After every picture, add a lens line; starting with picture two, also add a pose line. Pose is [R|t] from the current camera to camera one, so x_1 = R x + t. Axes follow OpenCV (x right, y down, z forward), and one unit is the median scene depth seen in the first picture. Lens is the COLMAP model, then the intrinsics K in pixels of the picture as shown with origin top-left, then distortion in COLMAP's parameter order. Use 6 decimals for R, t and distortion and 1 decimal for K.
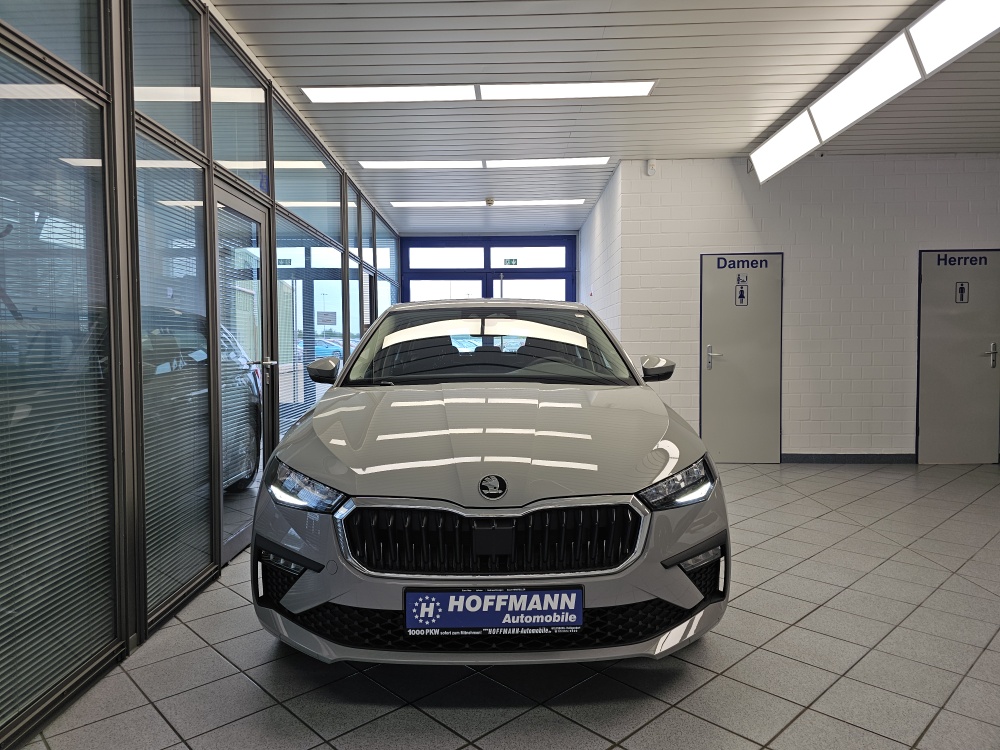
lens RADIAL K [[678.5, 0, 483.6], [0, 678.5, 388.6], [0, 0, 1]] dist [0.061085, -0.060853]
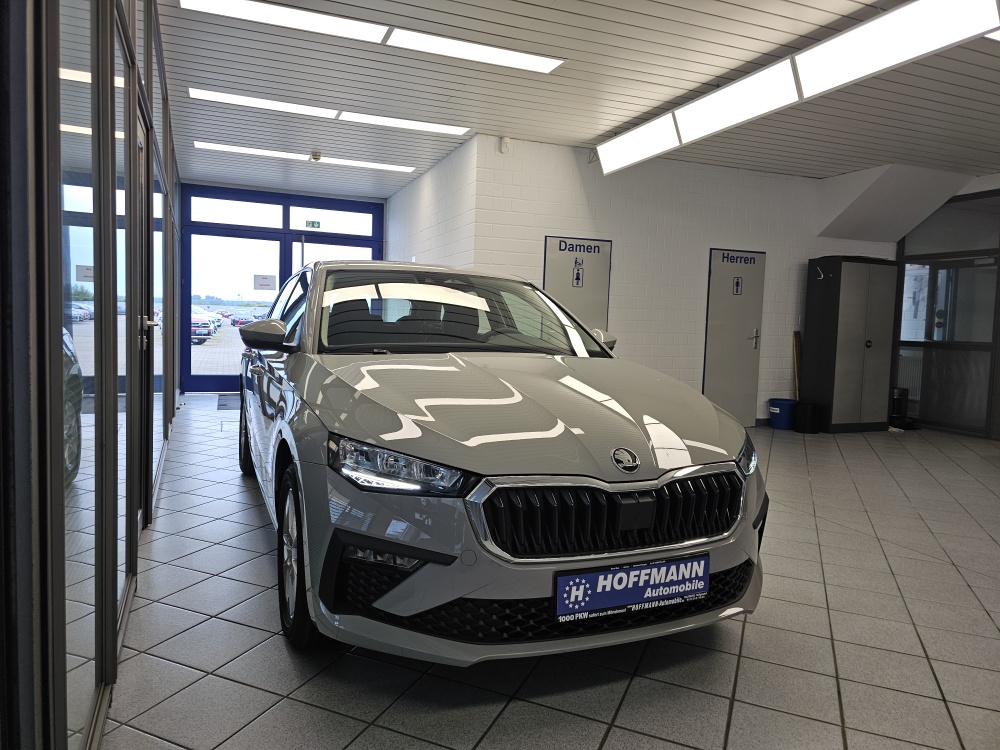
lens RADIAL K [[678.5, 0, 504.0], [0, 678.5, 384.4], [0, 0, 1]] dist [0.061085, -0.060853]
pose [[0.920592, 0.001360, 0.390524, -0.217032], [-0.013751, 0.999487, 0.028933, 0.005069], [-0.390284, -0.032006, 0.920138, 0.075649]]
